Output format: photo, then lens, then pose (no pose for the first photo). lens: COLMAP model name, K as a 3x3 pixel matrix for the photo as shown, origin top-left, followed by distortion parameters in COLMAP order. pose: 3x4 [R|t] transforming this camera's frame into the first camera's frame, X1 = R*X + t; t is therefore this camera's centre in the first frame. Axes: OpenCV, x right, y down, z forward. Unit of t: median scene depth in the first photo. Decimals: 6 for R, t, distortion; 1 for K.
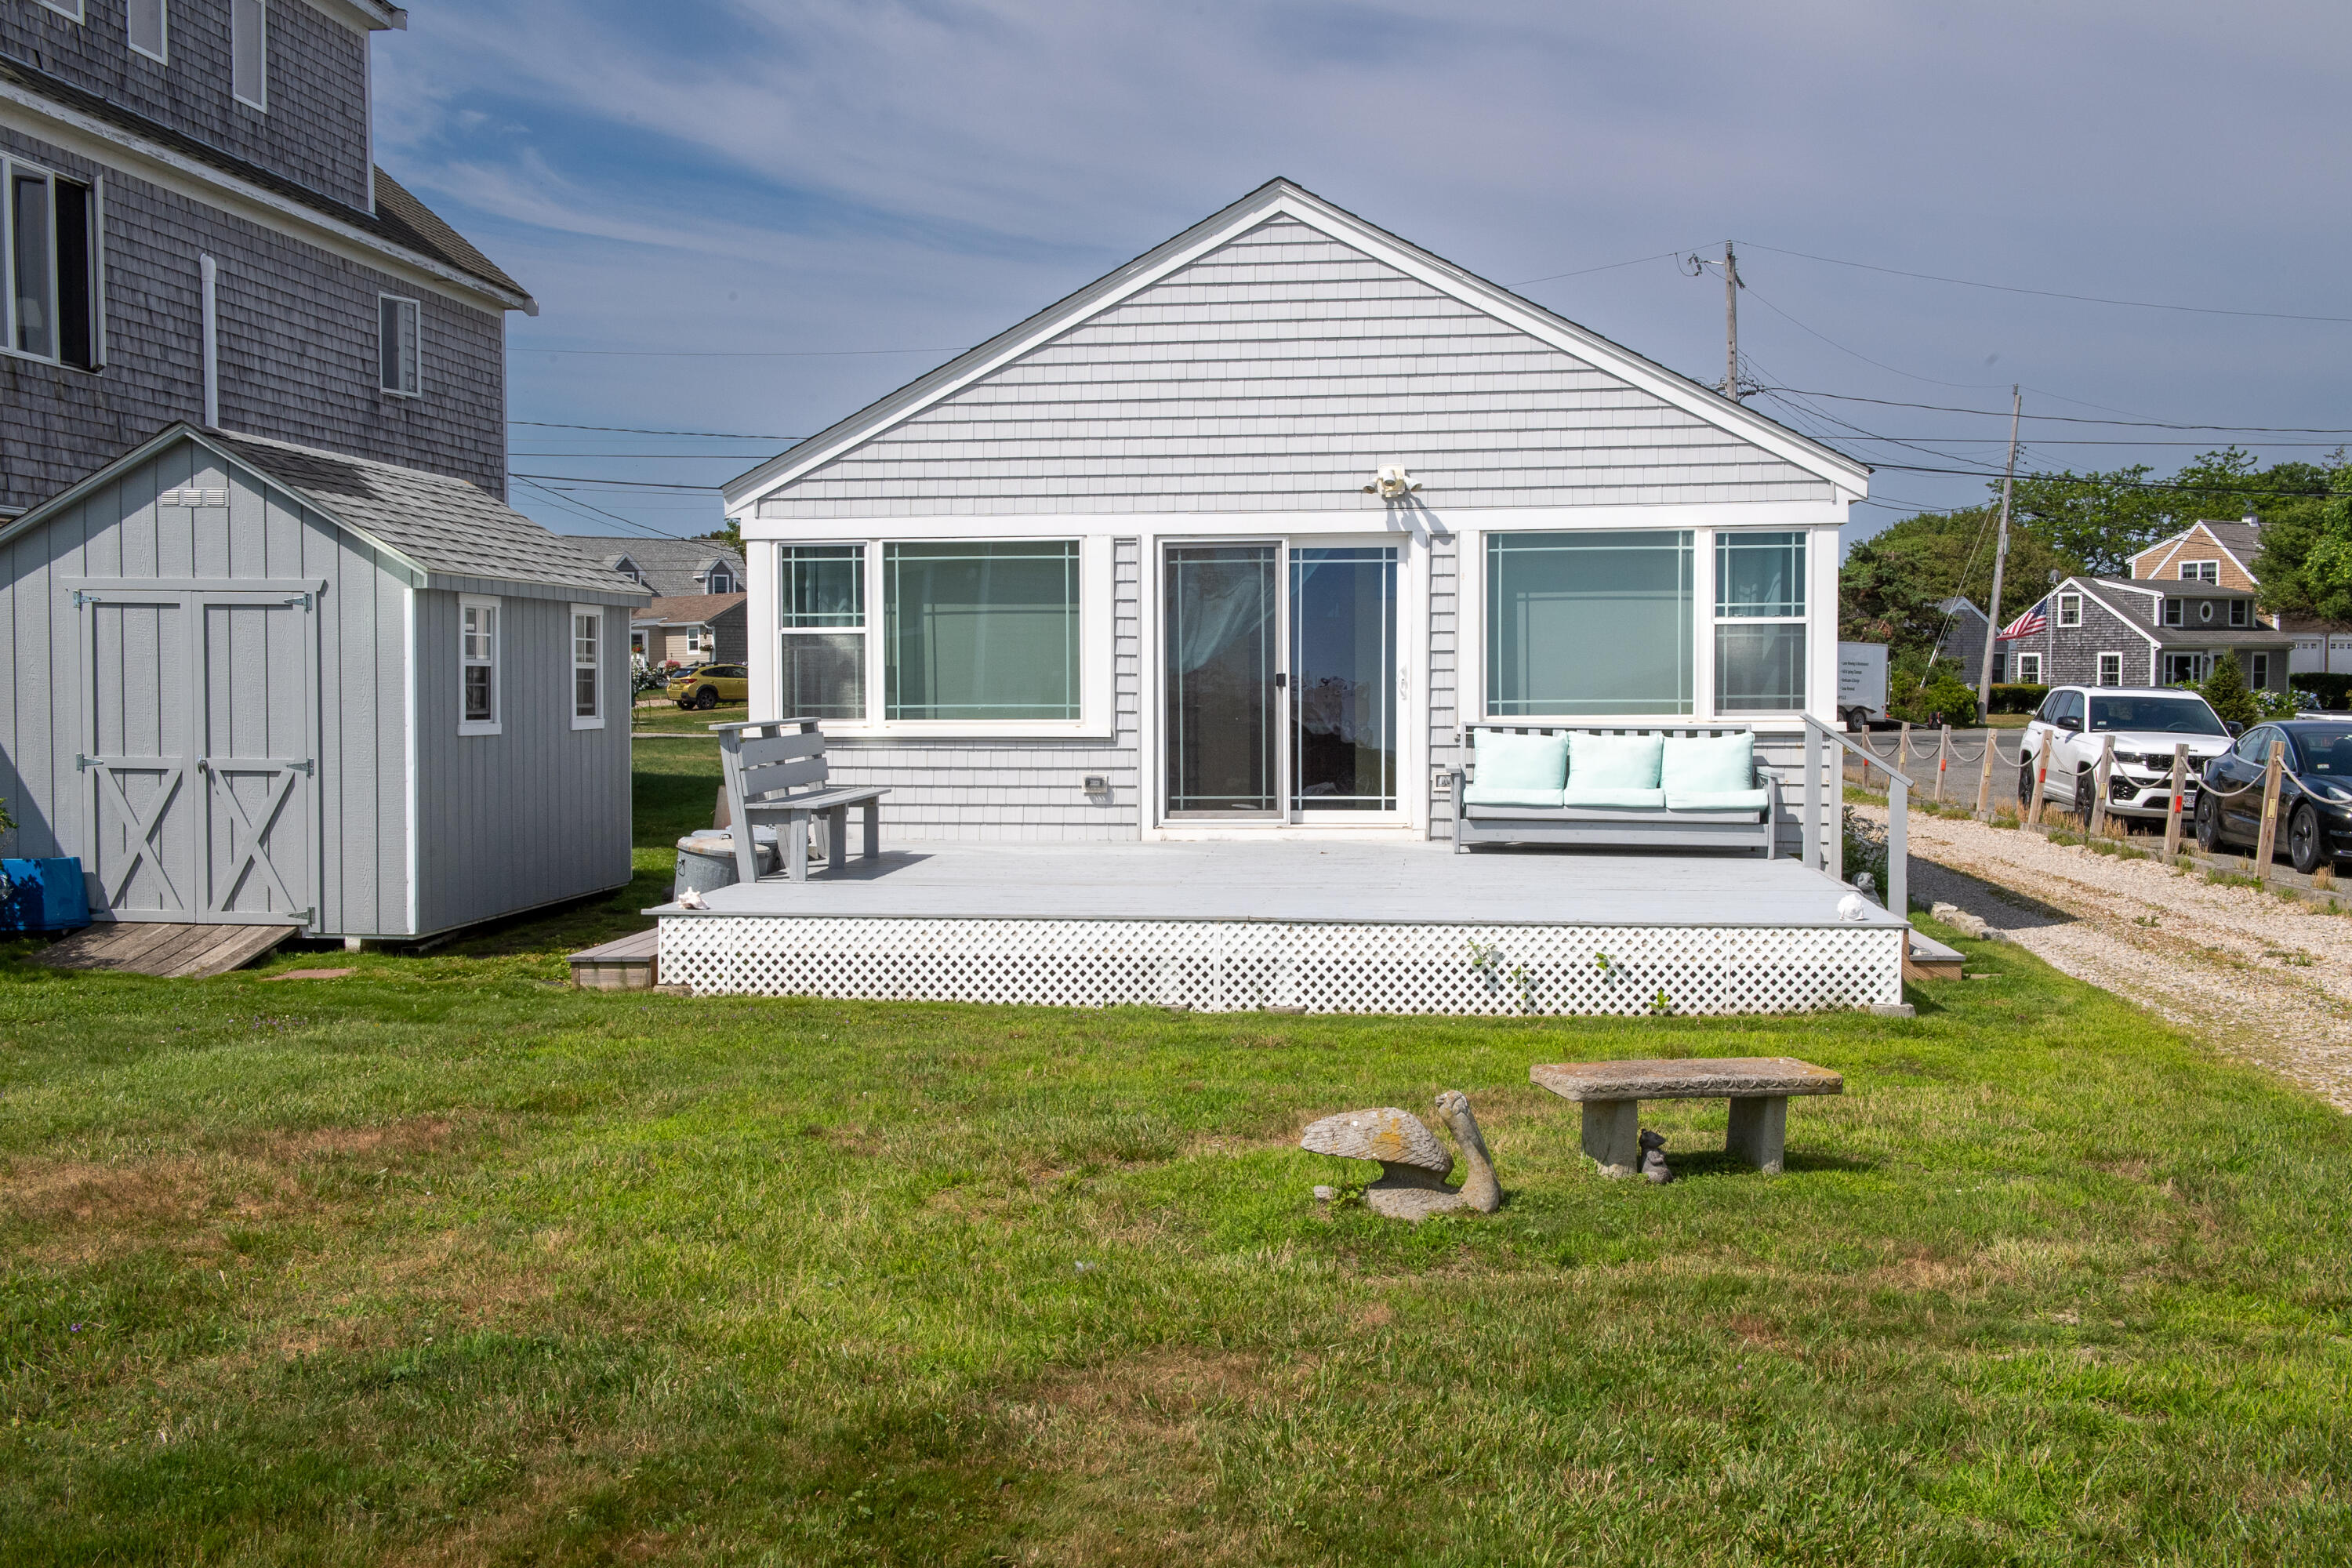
lens RADIAL K [[2452.8, 0, 1176.0], [0, 2452.8, 784.0], [0, 0, 1]] dist [0.039737, 0.005630]
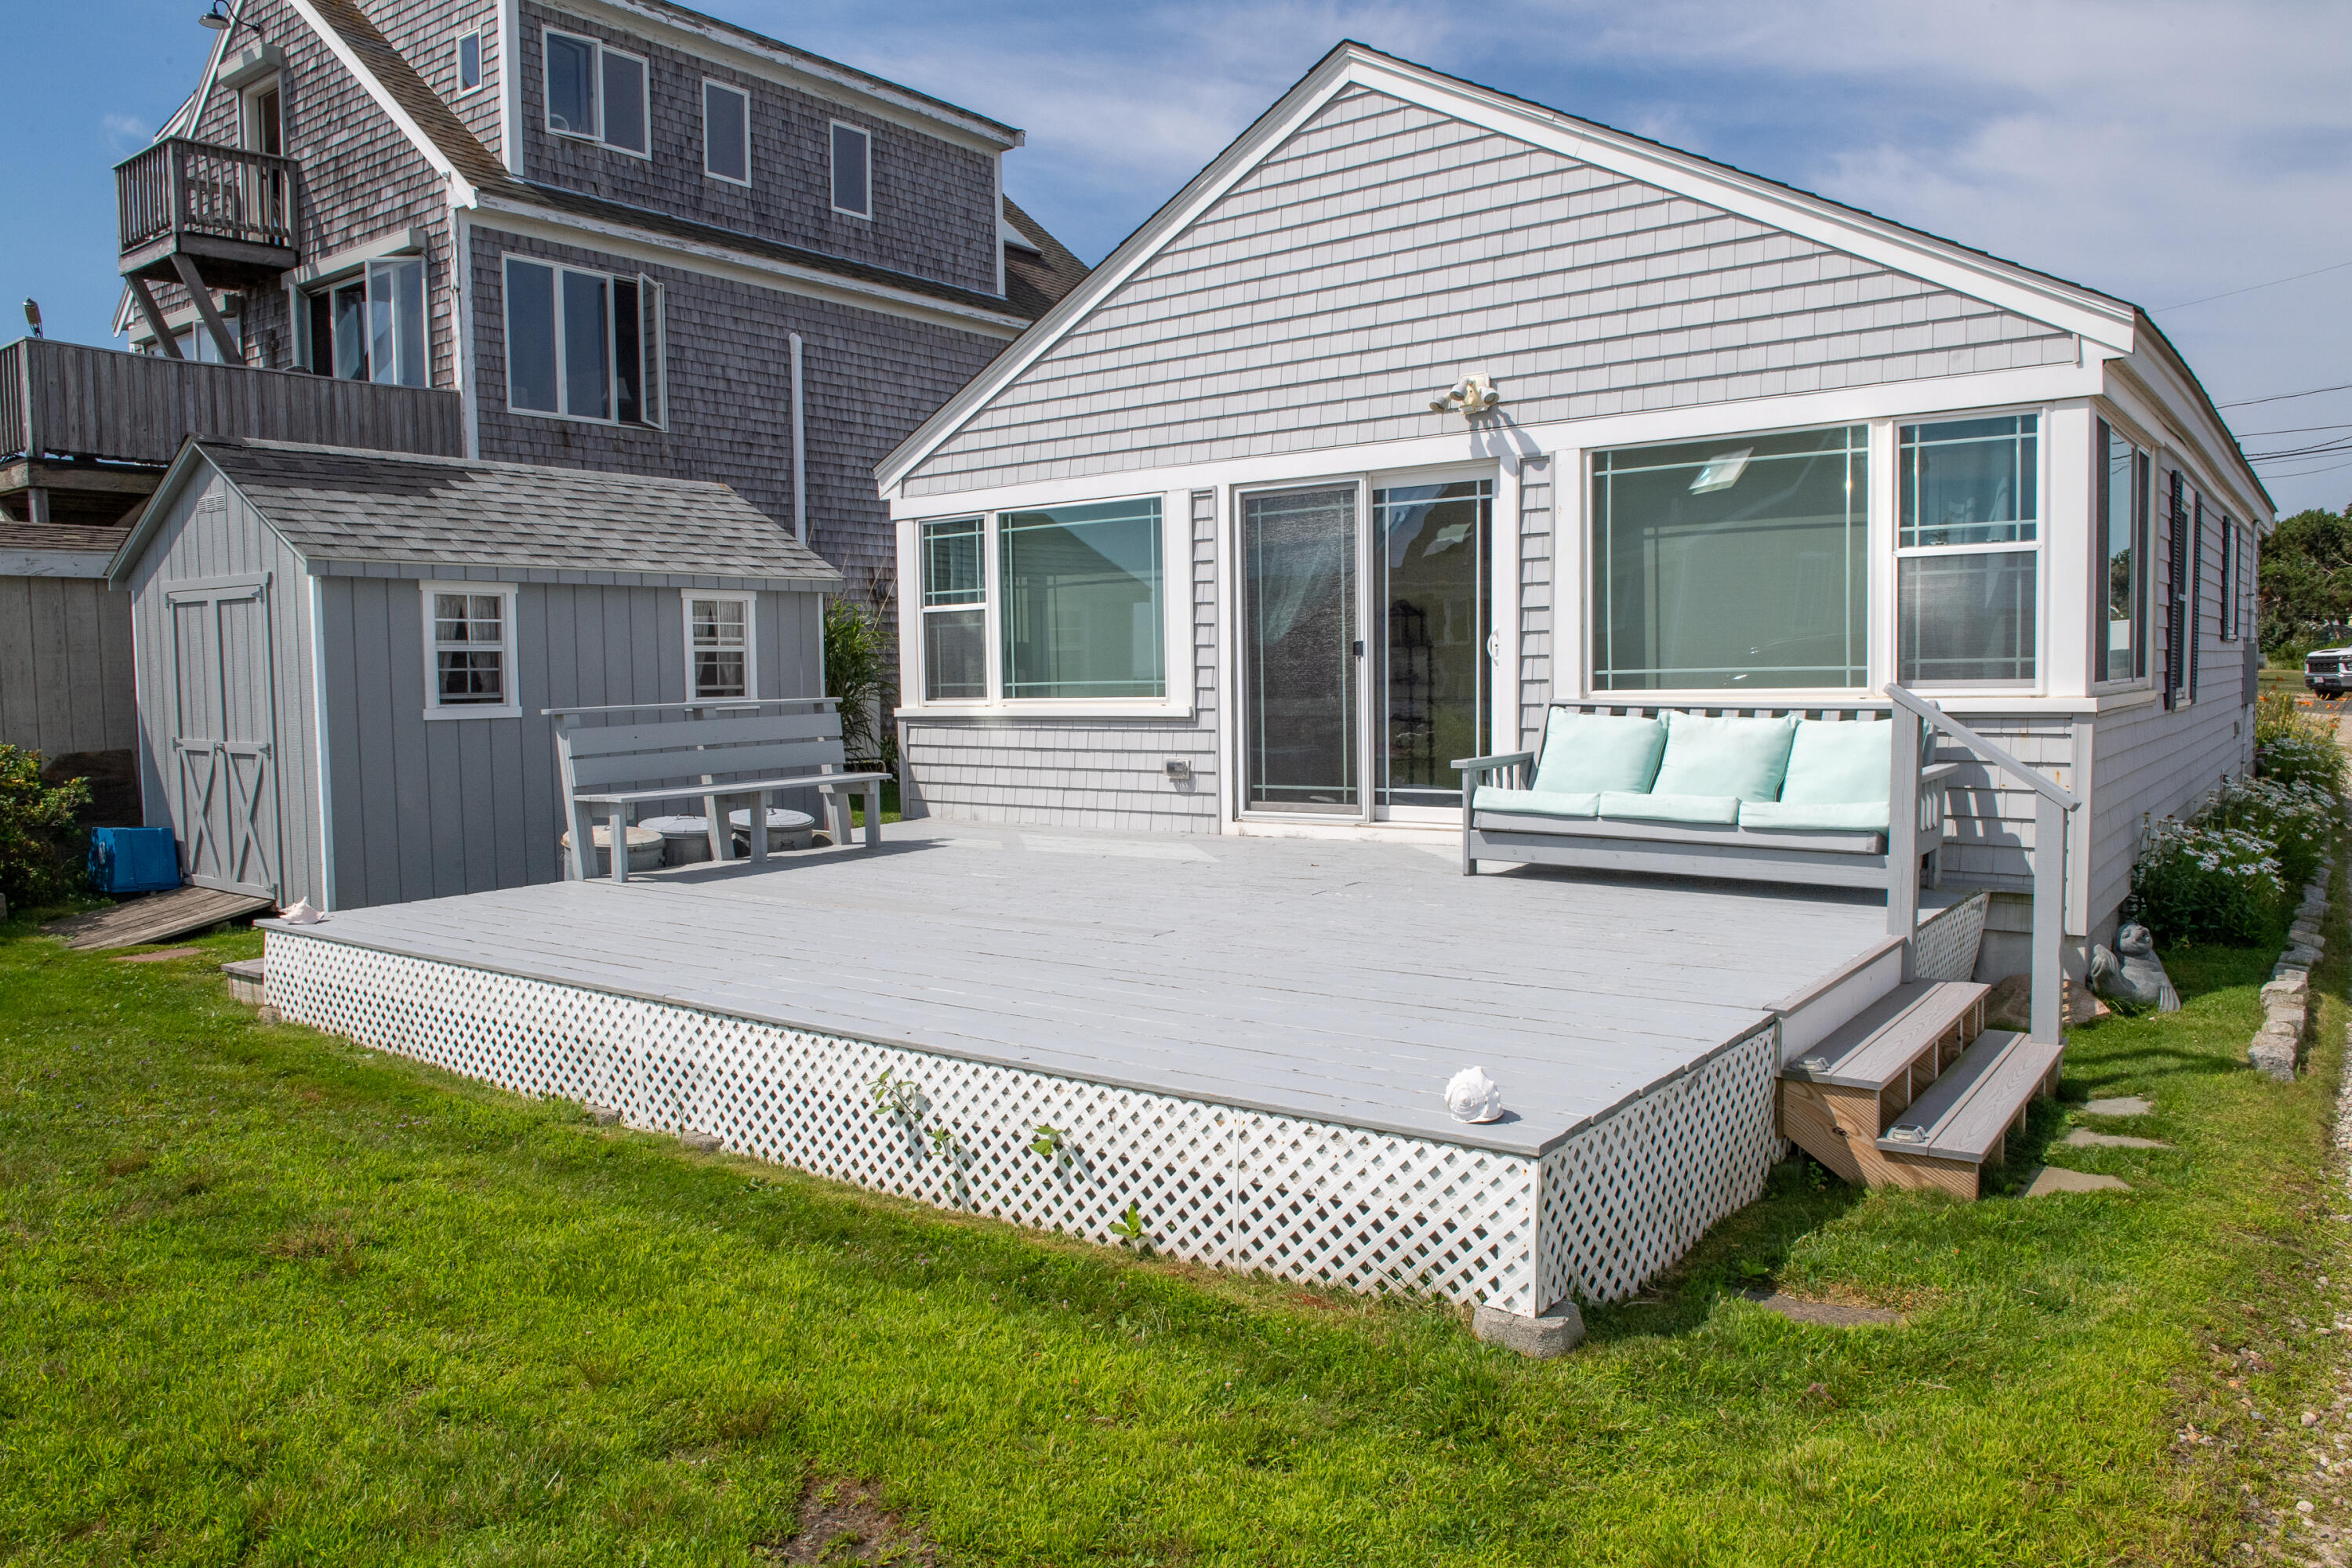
lens RADIAL K [[1630.1, 0, 1181.8], [0, 1630.1, 786.1], [0, 0, 1]] dist [-0.045491, -0.005839]
pose [[0.862483, 0.022631, -0.505579, 0.279634], [-0.005770, 0.999374, 0.034892, -0.015213], [0.506053, -0.027177, 0.862074, 0.507010]]
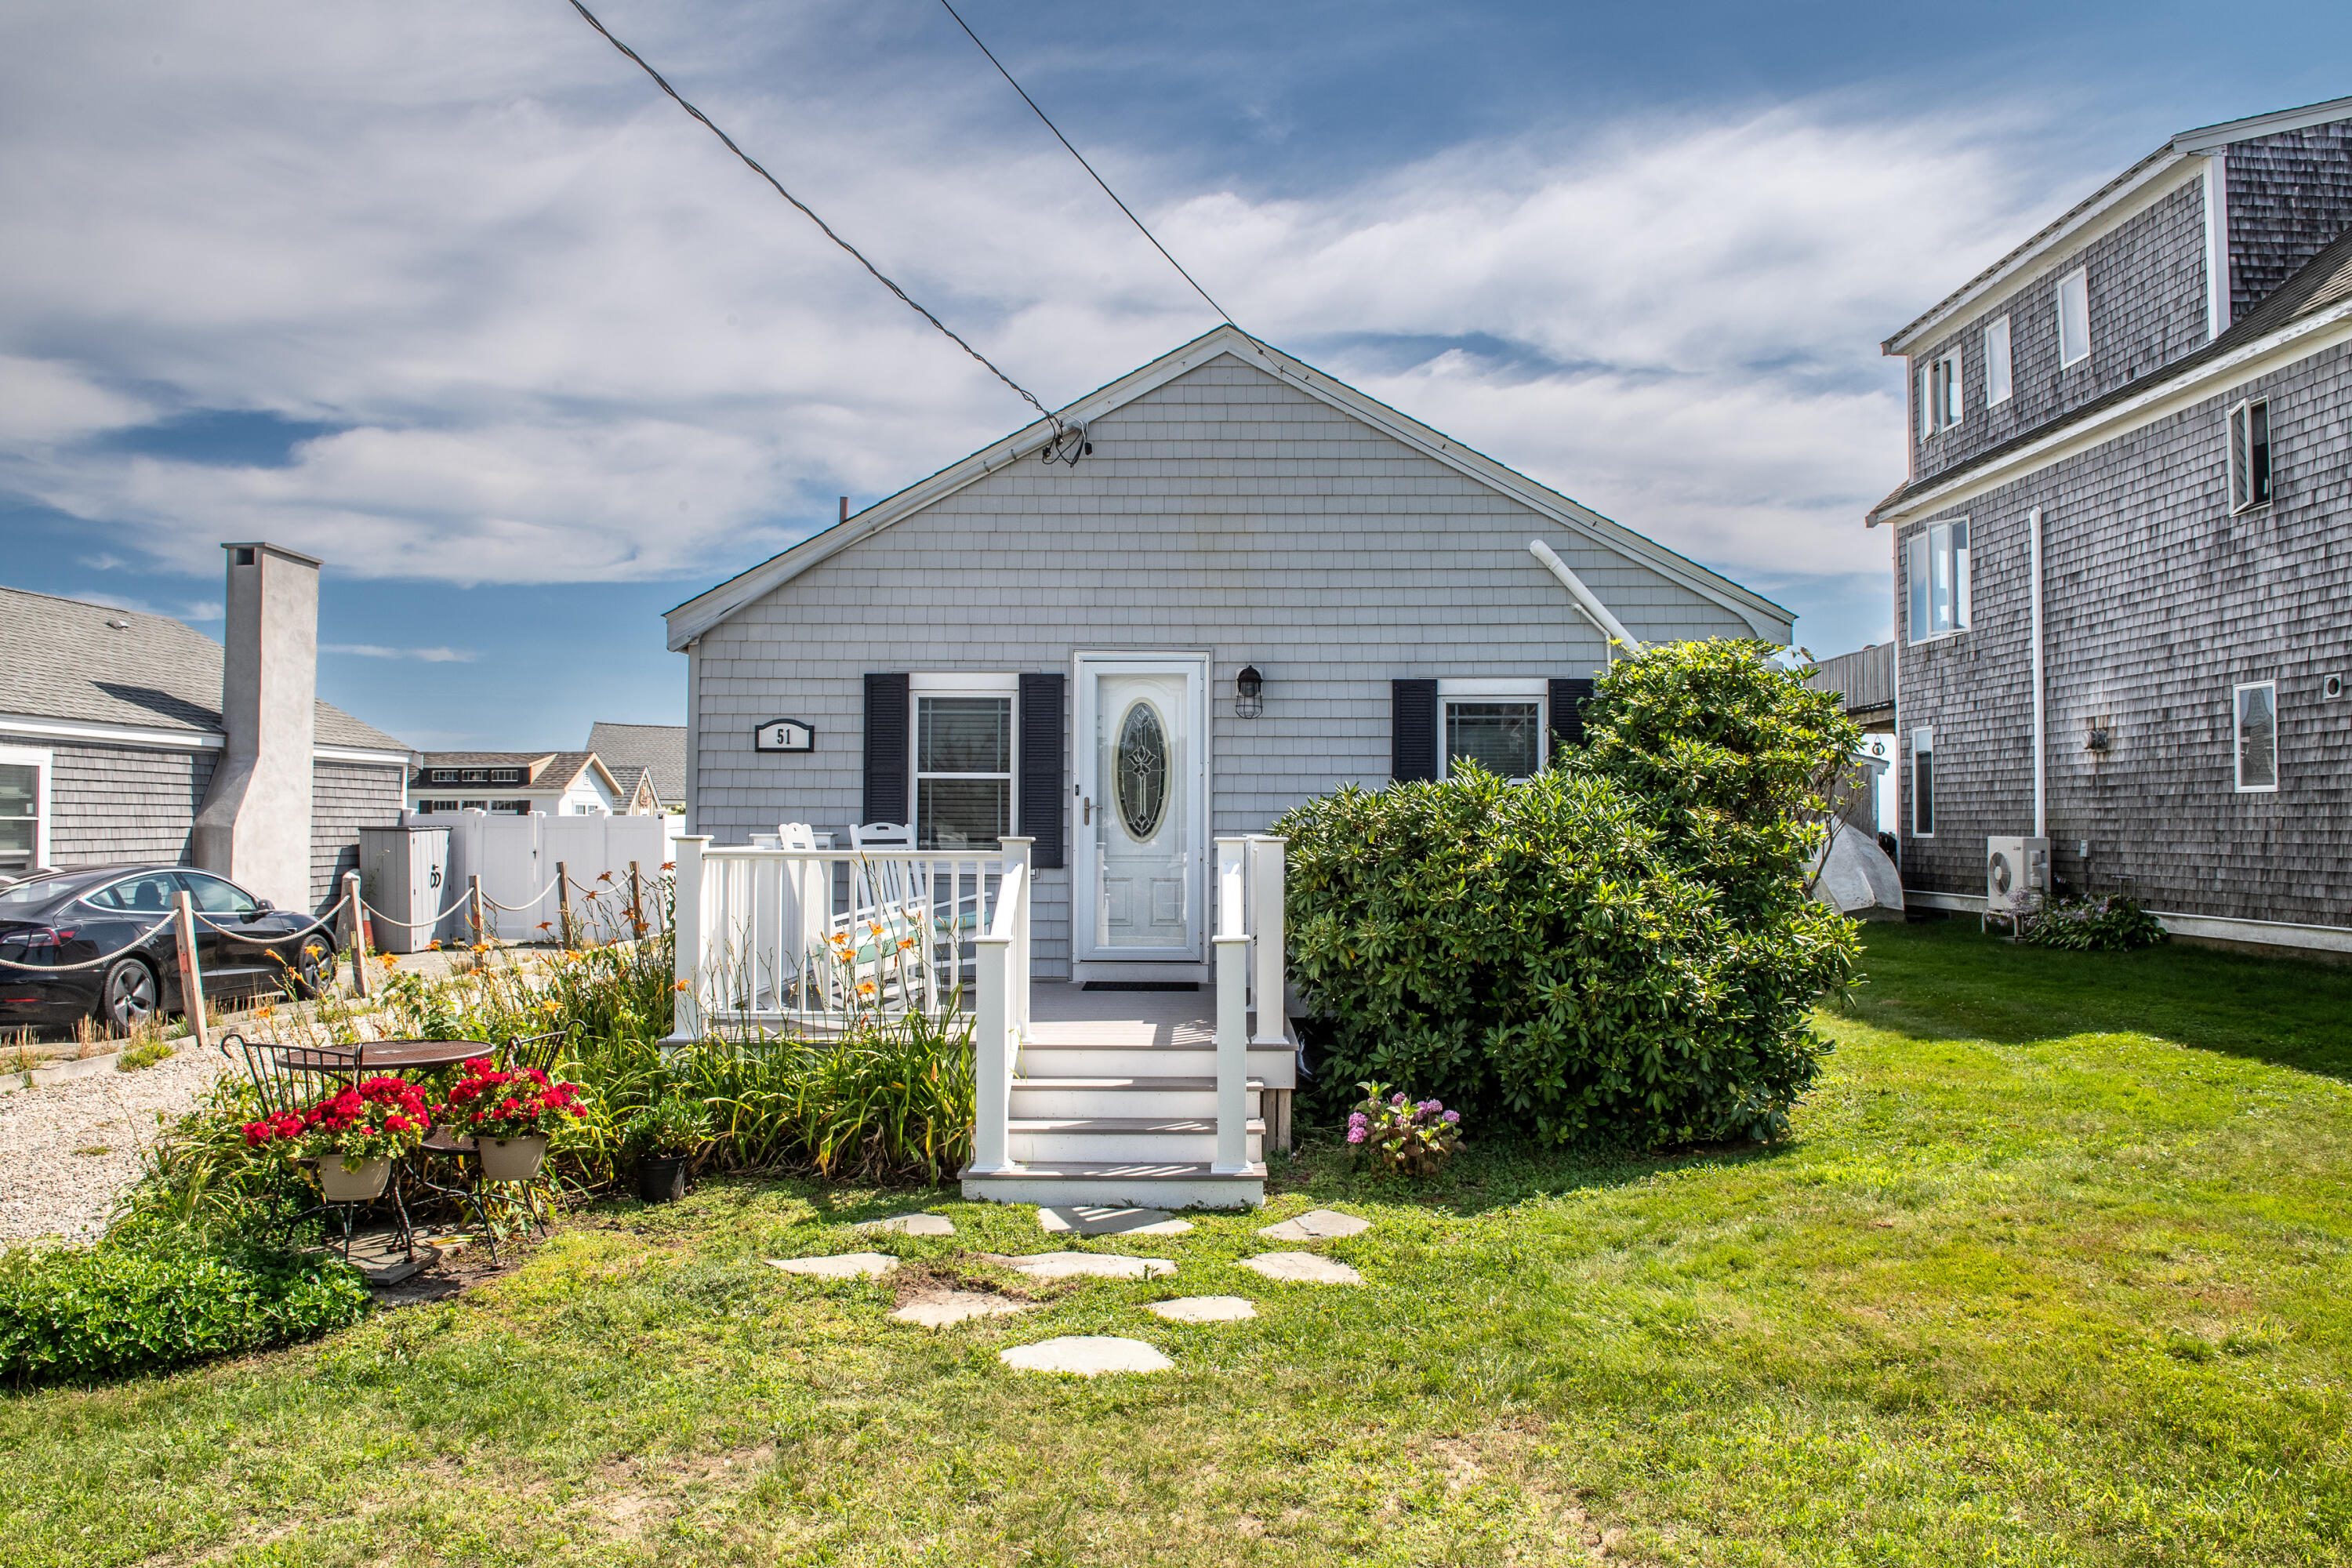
lens RADIAL K [[1630.1, 0, 1181.8], [0, 1630.1, 786.1], [0, 0, 1]] dist [-0.045491, -0.005839]
pose [[-0.995083, -0.003478, -0.098987, 0.217199], [-0.005205, 0.999839, 0.017189, -0.100556], [0.098912, 0.017620, -0.994940, 2.477592]]
